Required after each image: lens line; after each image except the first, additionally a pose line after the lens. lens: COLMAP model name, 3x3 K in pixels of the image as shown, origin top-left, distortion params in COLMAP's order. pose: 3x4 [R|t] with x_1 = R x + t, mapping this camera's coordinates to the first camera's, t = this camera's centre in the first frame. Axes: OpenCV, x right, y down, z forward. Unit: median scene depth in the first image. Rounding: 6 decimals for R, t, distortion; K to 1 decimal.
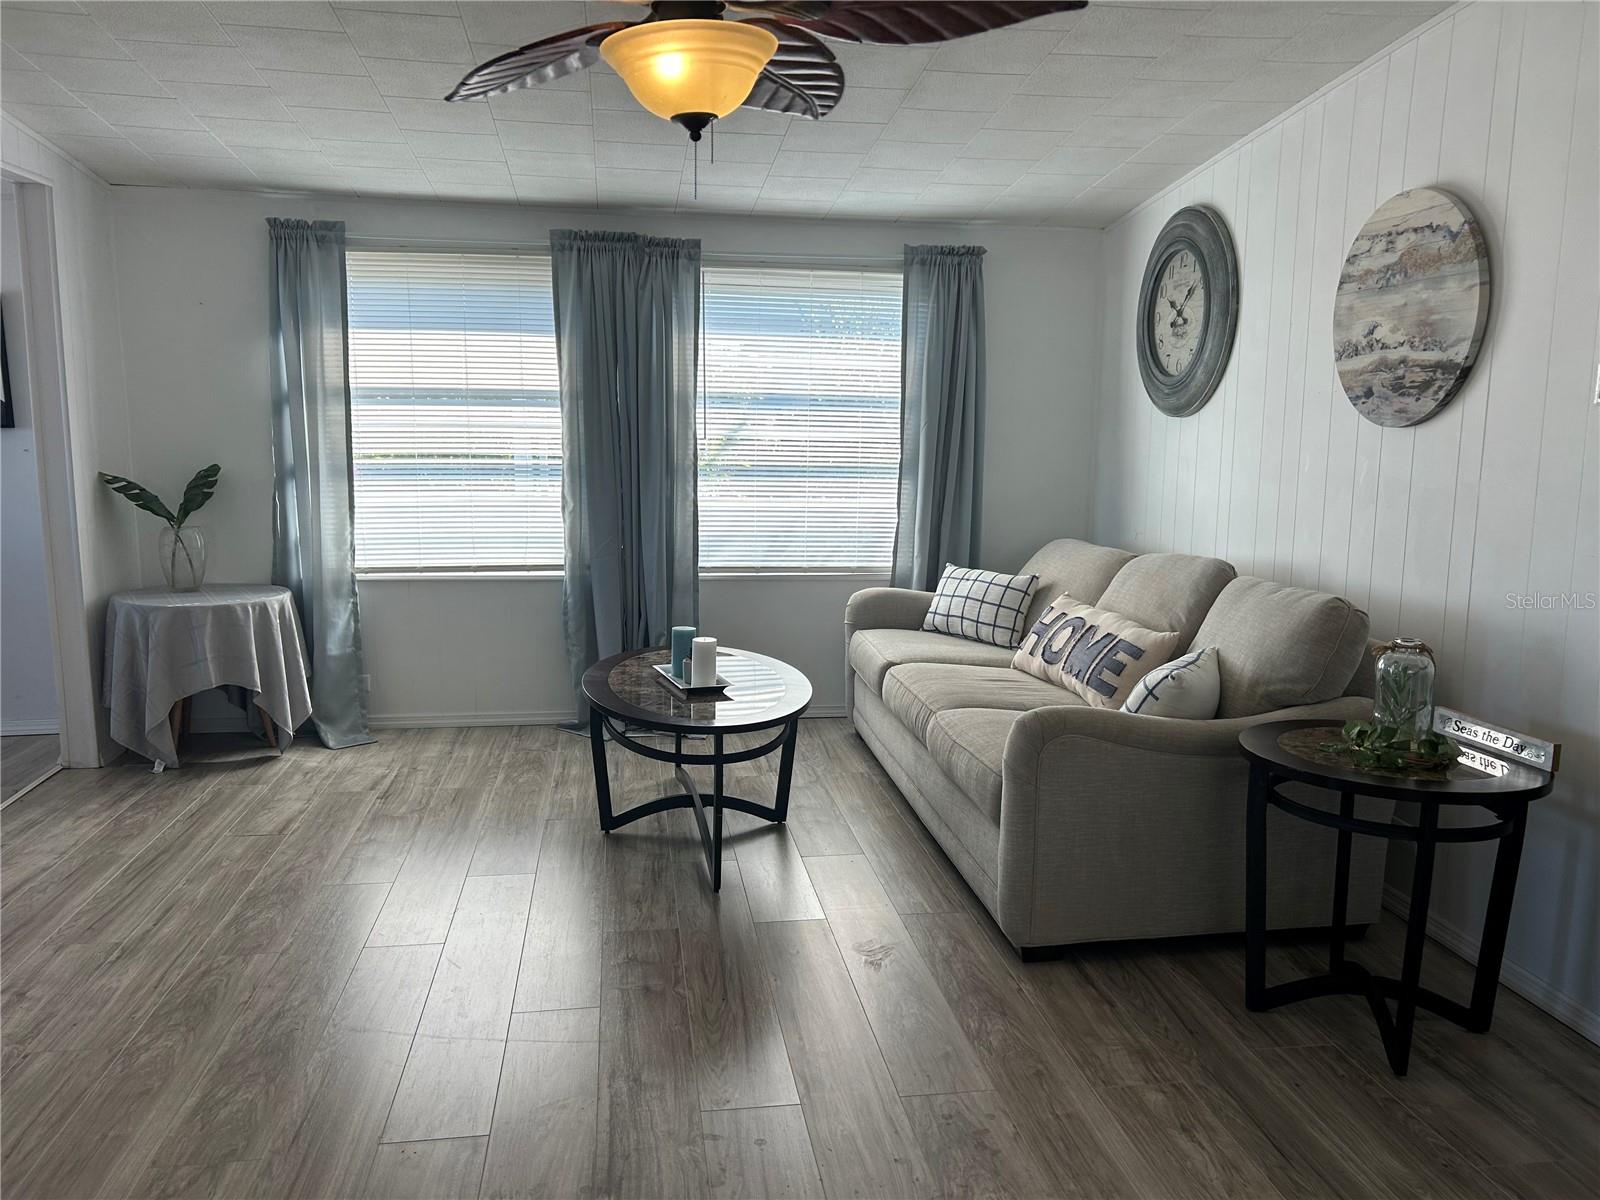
lens RADIAL K [[1208.6, 0, 809.2], [0, 1208.6, 612.1], [0, 0, 1]] dist [0.058462, -0.070670]
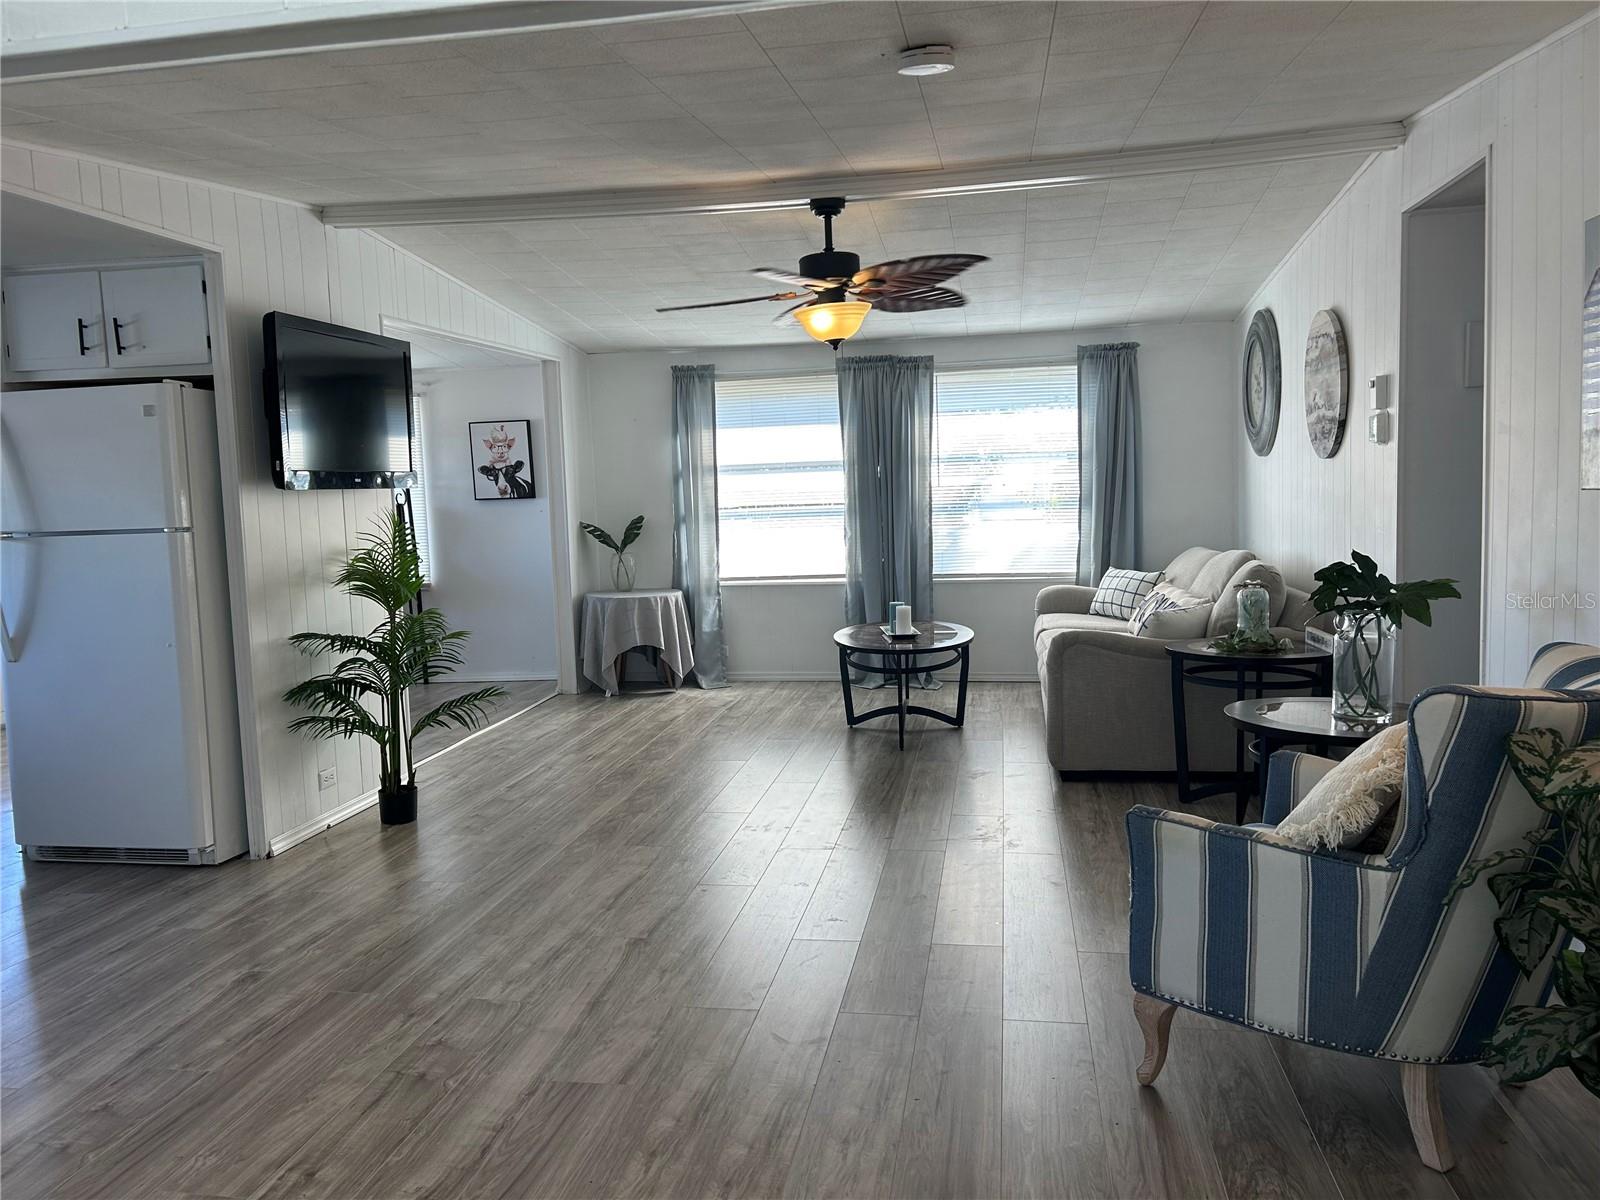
lens RADIAL K [[1208.6, 0, 799.6], [0, 1208.6, 598.5], [0, 0, 1]] dist [0.058462, -0.070670]
pose [[0.947109, -0.013785, -0.320615, 0.257393], [-0.004501, 0.998408, -0.056224, 0.088140], [0.320879, 0.054694, 0.945540, -0.507723]]
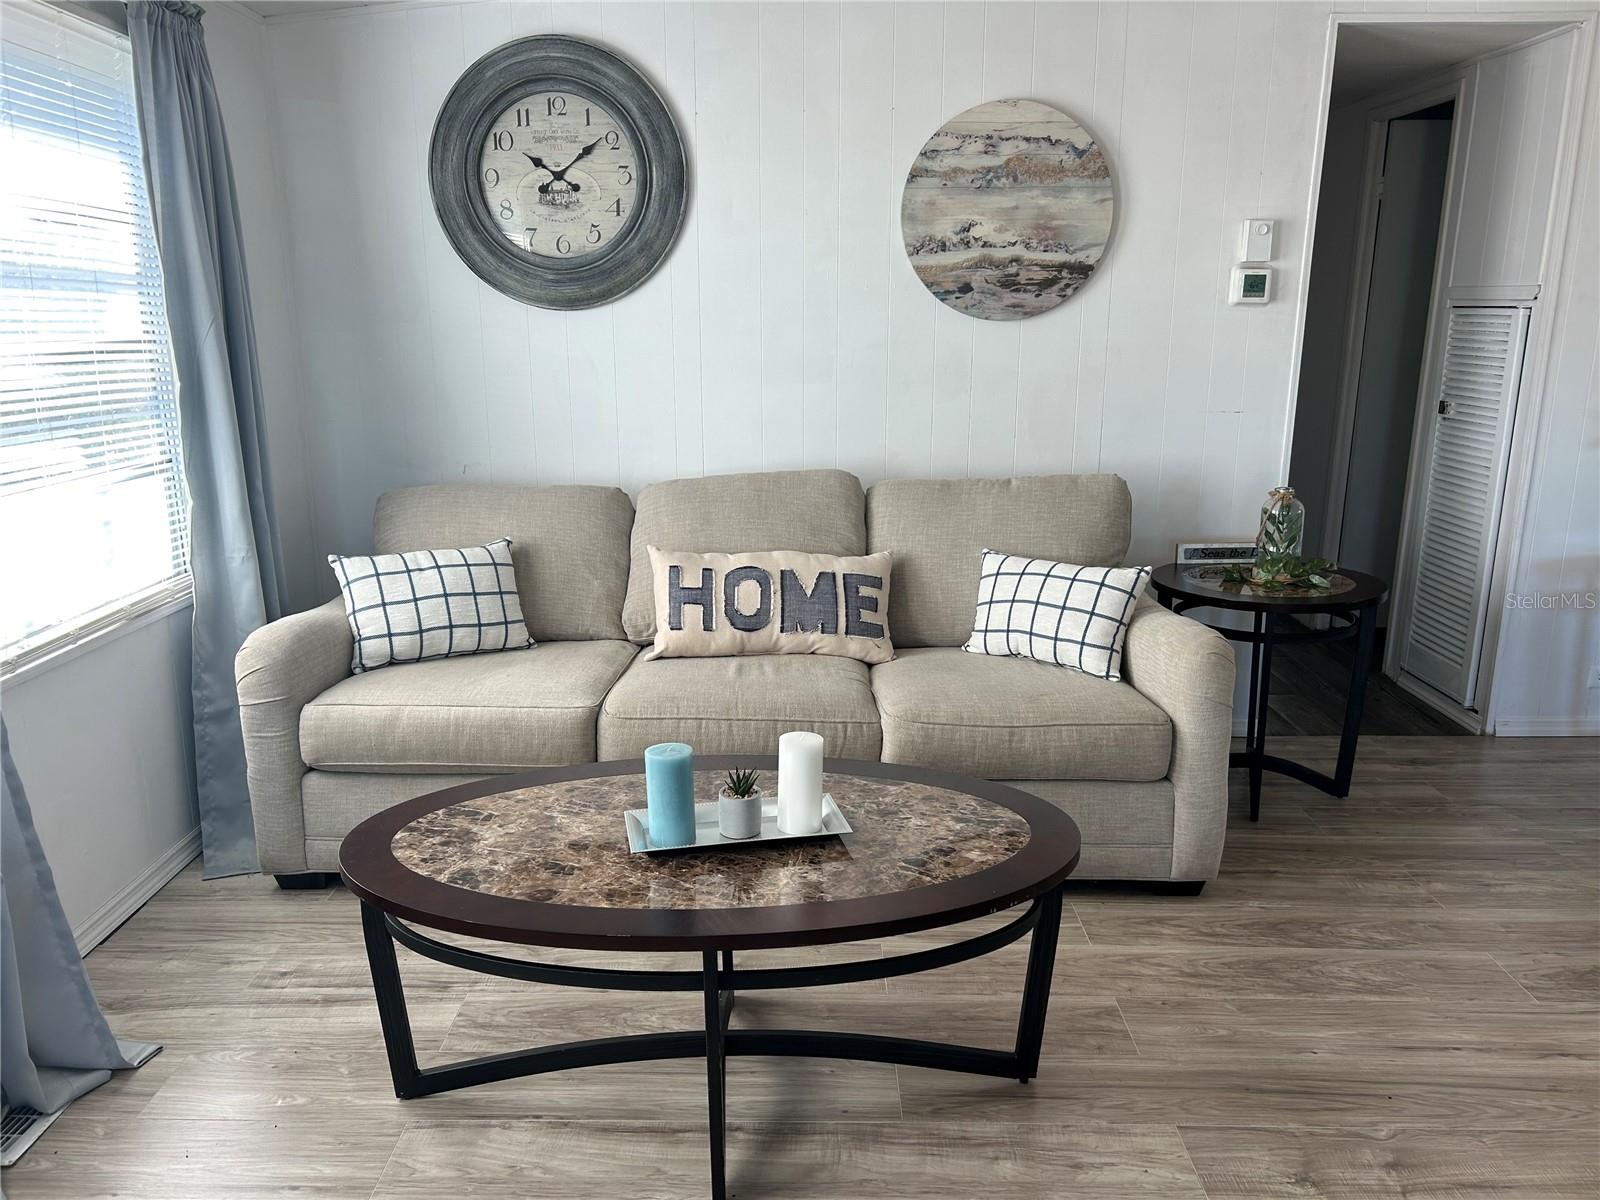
lens RADIAL K [[1208.6, 0, 804.2], [0, 1208.6, 602.1], [0, 0, 1]] dist [0.058462, -0.070670]
pose [[0.152157, -0.239395, 0.958926, -0.500754], [0.156766, 0.963786, 0.215734, -0.128191], [-0.975845, 0.117502, 0.184176, 0.751681]]
